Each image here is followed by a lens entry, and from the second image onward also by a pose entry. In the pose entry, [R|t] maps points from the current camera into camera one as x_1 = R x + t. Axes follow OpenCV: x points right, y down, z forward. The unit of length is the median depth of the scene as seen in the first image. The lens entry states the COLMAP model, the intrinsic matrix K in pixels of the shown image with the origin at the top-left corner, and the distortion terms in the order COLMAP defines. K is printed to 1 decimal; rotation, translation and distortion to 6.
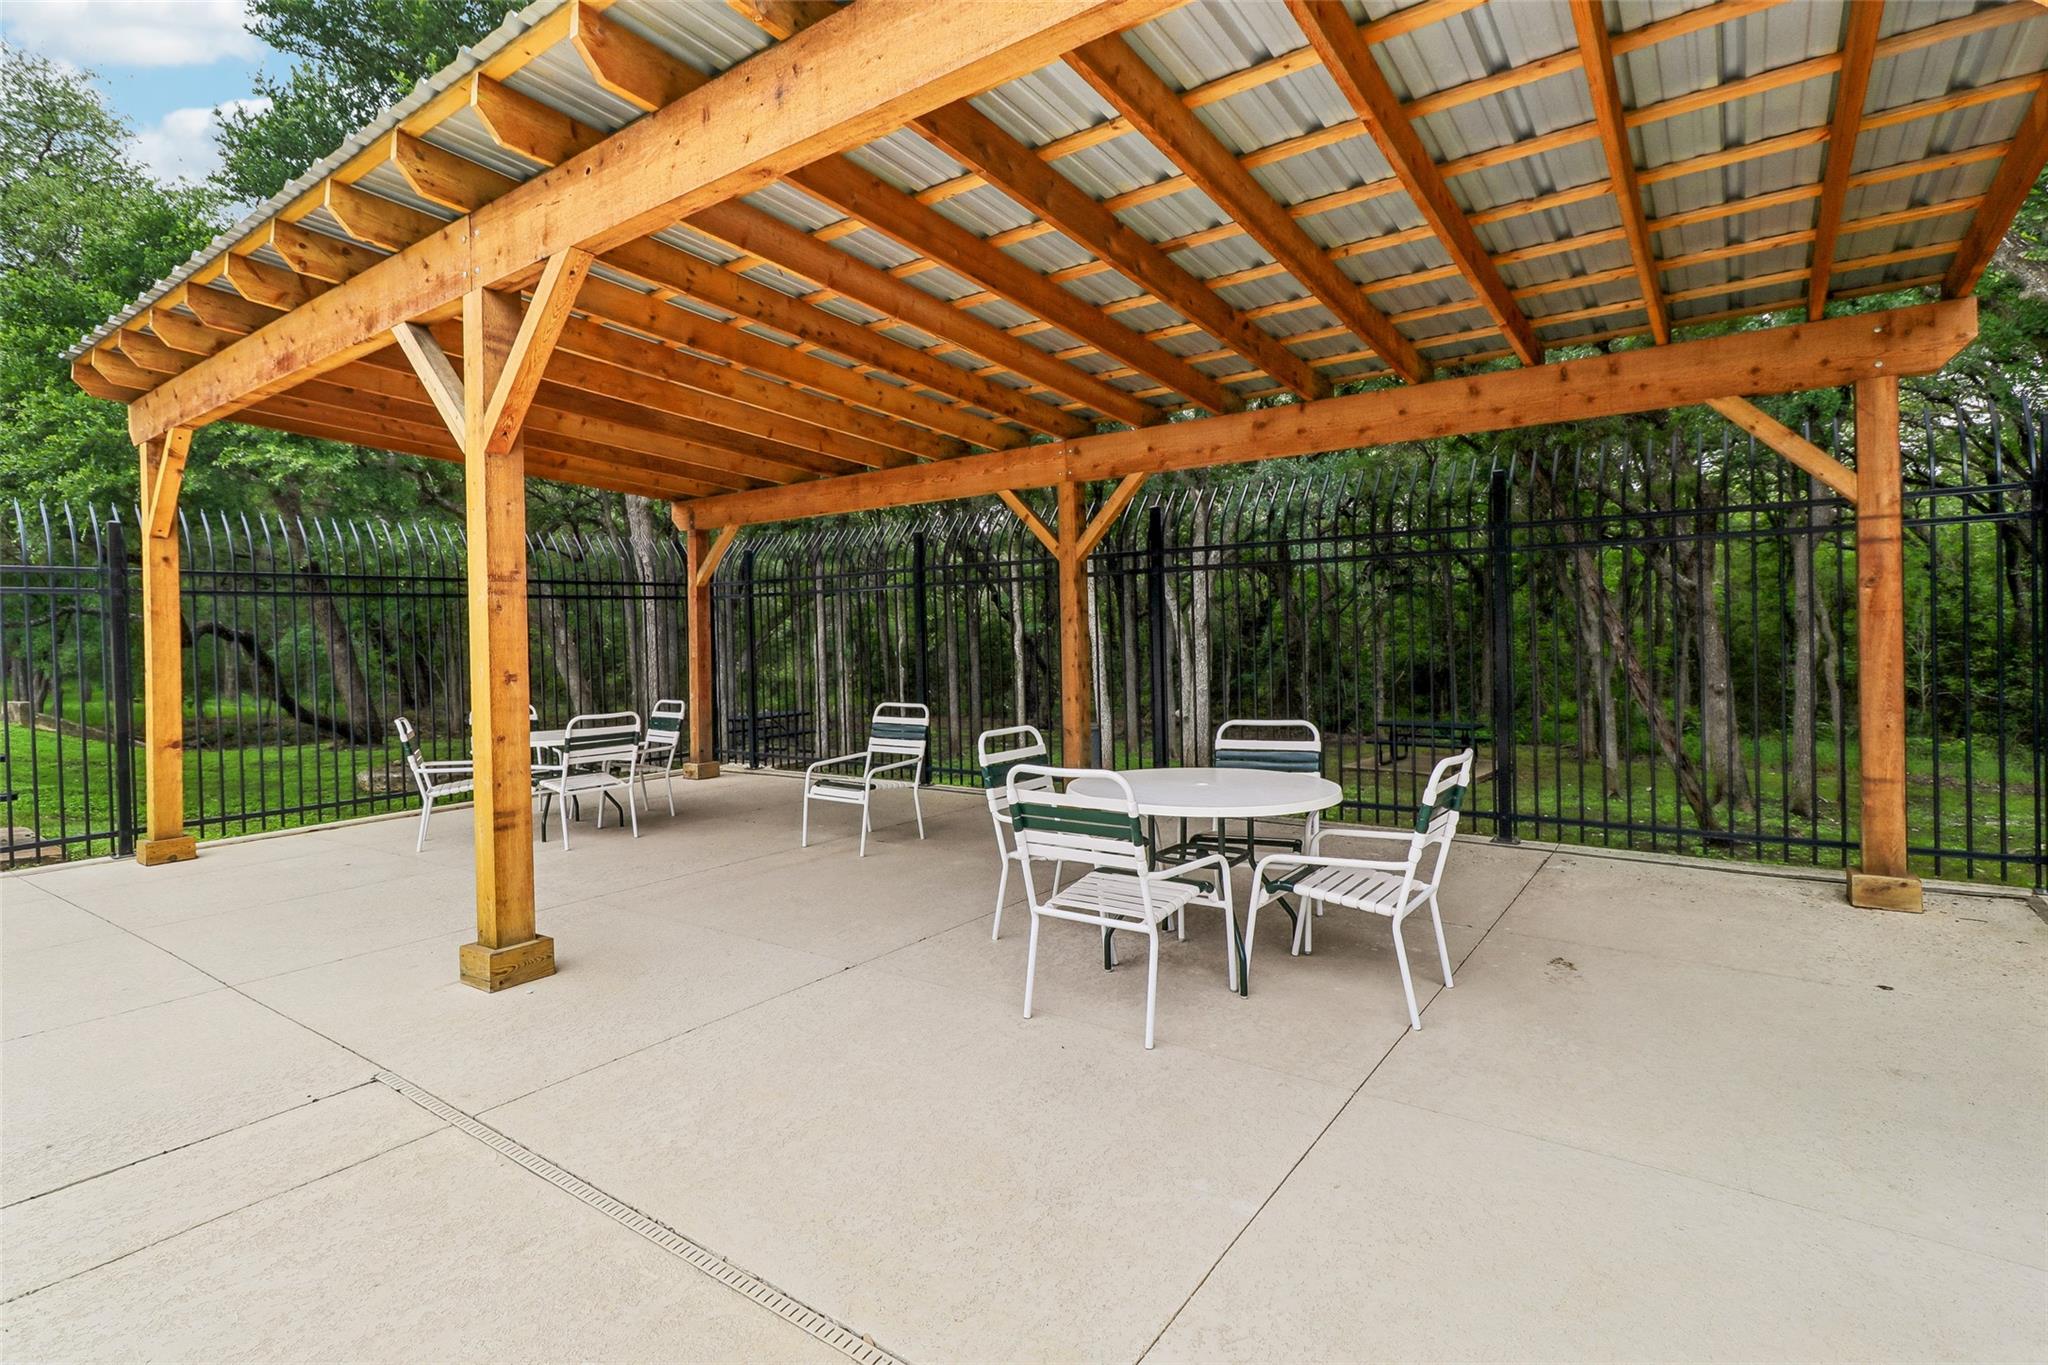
lens RADIAL K [[939.7, 0, 1025.2], [0, 939.7, 665.5], [0, 0, 1]] dist [-0.000075, 0.000146]
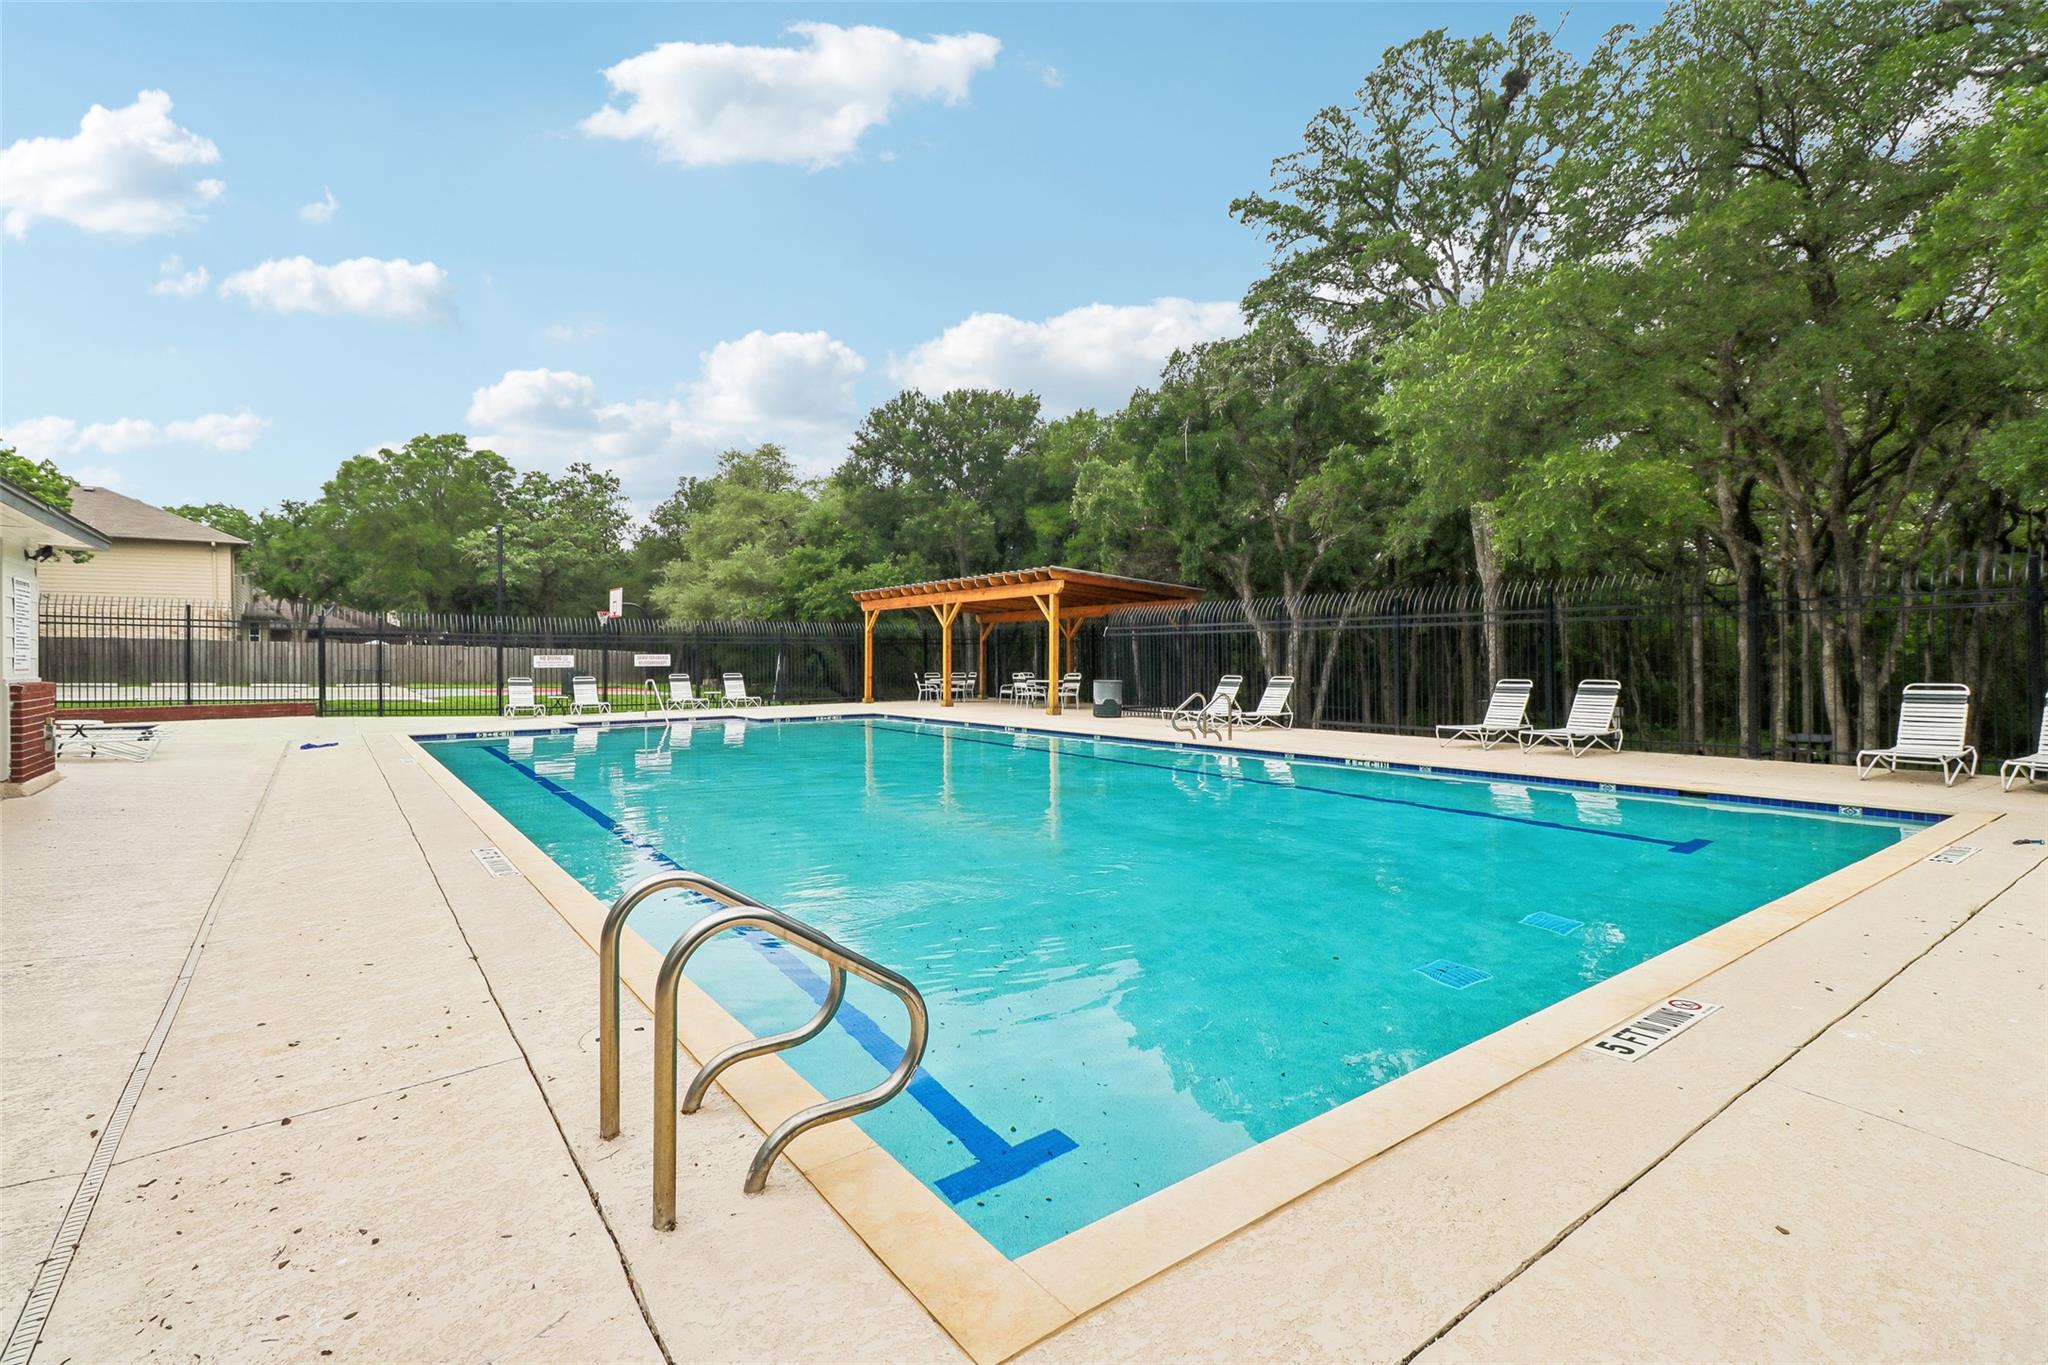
lens RADIAL K [[939.7, 0, 1024.5], [0, 939.7, 671.2], [0, 0, 1]] dist [-0.000075, 0.000146]
pose [[0.947551, 0.015631, -0.319222, 1.088975], [-0.018849, 0.999798, -0.006993, 0.062452], [0.319049, 0.012643, 0.947654, -2.681715]]
